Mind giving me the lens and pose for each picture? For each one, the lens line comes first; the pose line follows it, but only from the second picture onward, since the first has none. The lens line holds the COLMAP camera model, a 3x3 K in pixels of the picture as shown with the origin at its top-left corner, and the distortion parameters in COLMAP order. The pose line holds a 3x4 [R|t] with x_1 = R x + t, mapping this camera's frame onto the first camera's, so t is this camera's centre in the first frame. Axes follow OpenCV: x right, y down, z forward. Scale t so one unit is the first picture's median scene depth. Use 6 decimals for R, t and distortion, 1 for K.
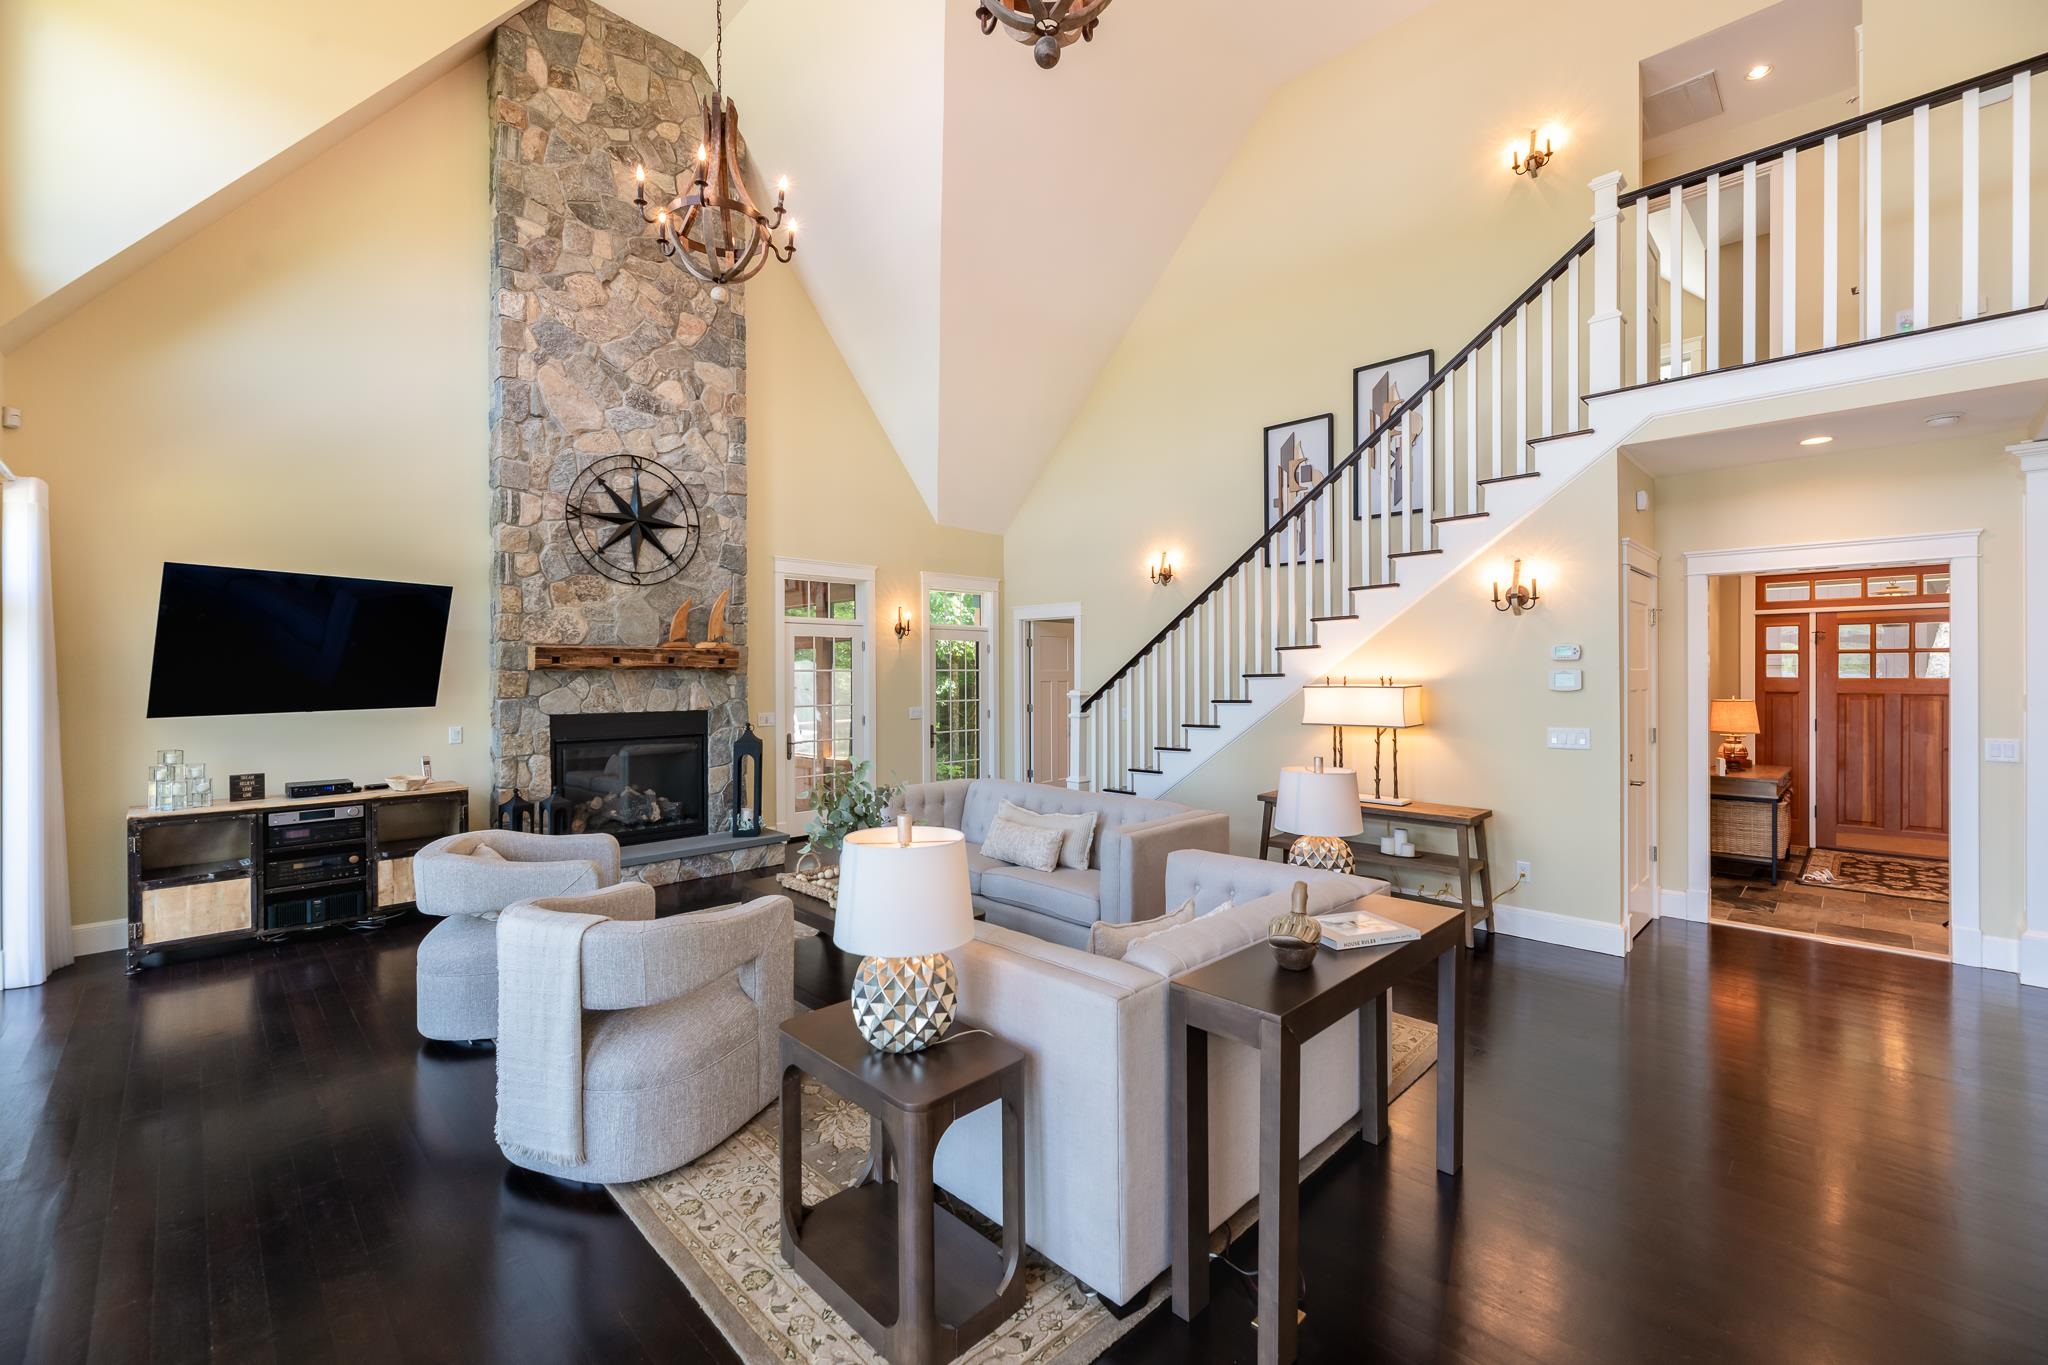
lens RADIAL K [[846.0, 0, 1024.2], [0, 846.0, 674.0], [0, 0, 1]] dist [0.000394, 0.000064]
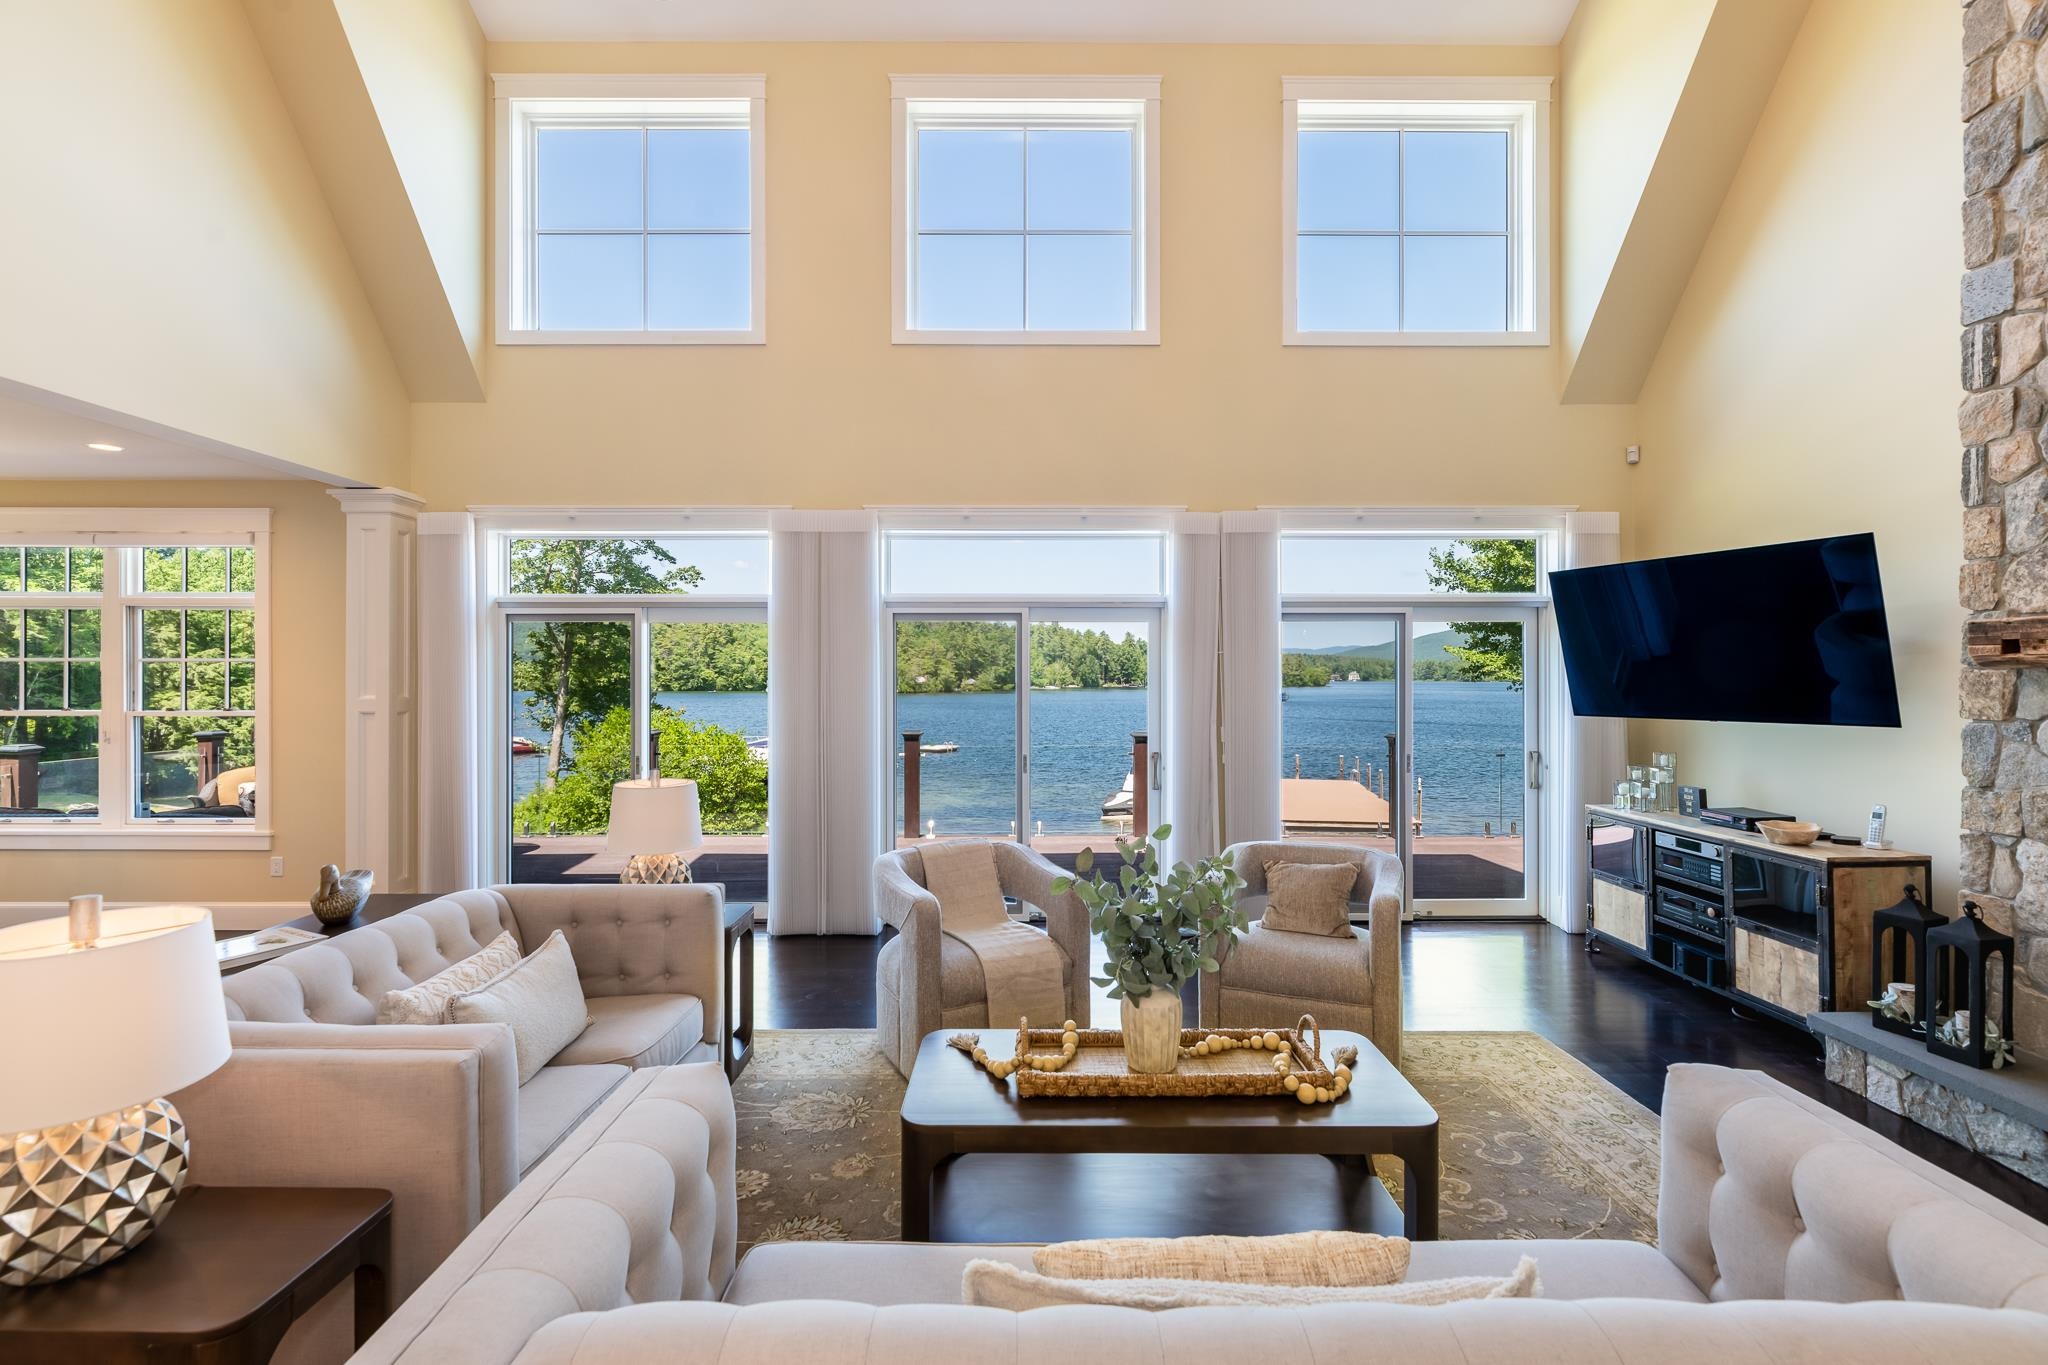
lens RADIAL K [[891.7, 0, 1029.3], [0, 891.7, 673.6], [0, 0, 1]] dist [0.000402, 0.000042]
pose [[-0.695327, -0.001020, -0.718693, 0.189964], [-0.000093, 0.999999, -0.001329, -0.000003], [0.718694, -0.000858, -0.695326, 0.903157]]
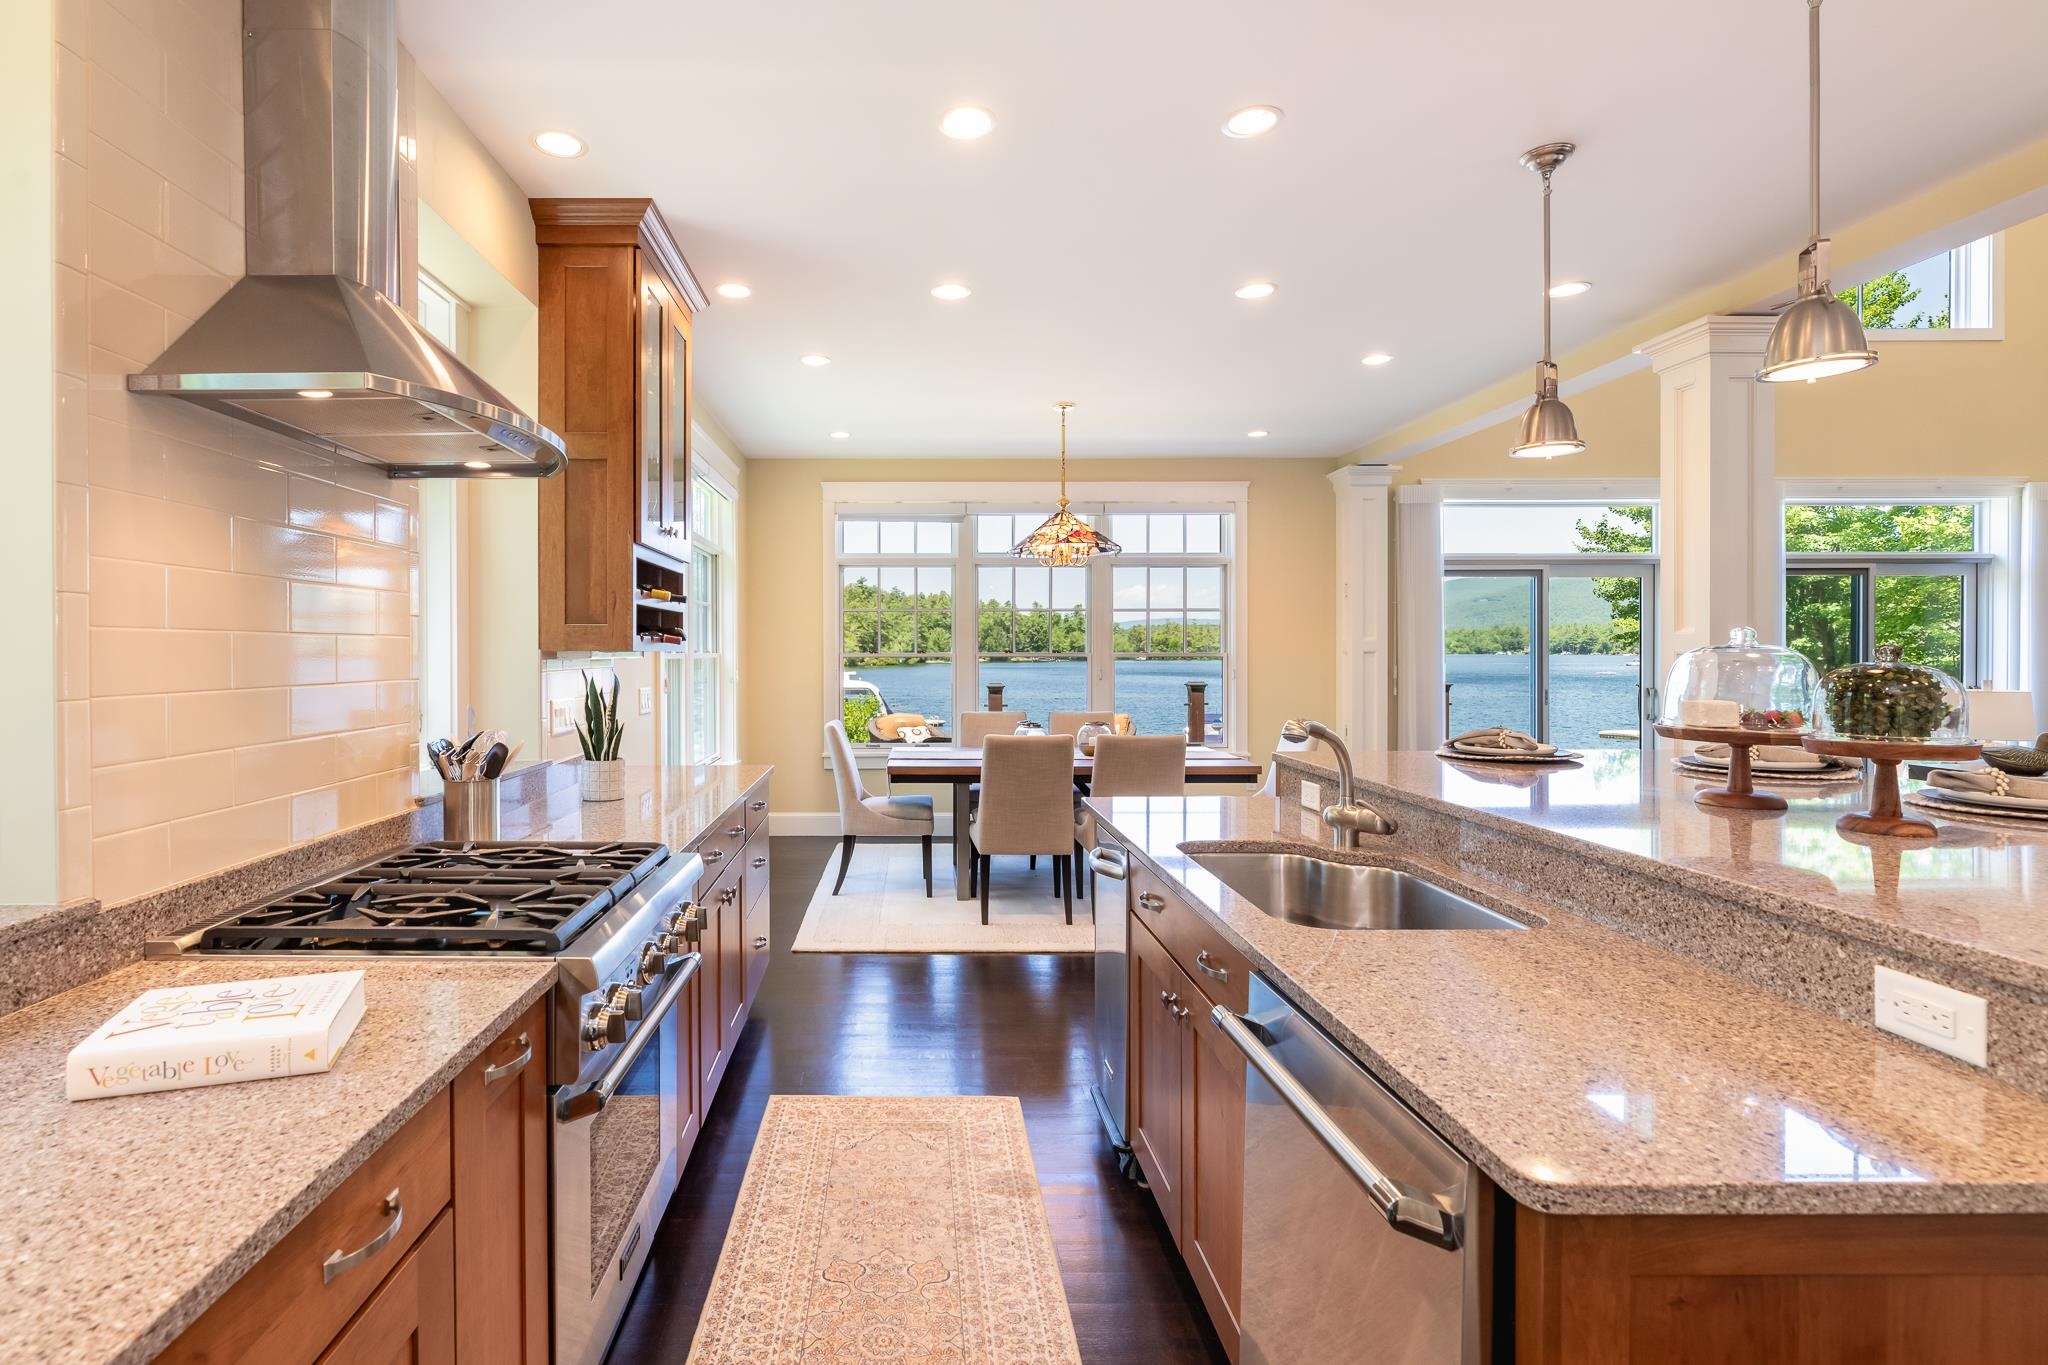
lens RADIAL K [[964.5, 0, 919.3], [0, 964.5, 658.8], [0, 0, 1]] dist [0.002389, 0.000895]
pose [[-0.697458, 0.008909, -0.716571, 1.156557], [0.001538, 0.999939, 0.010935, 0.031264], [0.716624, 0.006525, -0.697429, 0.270645]]
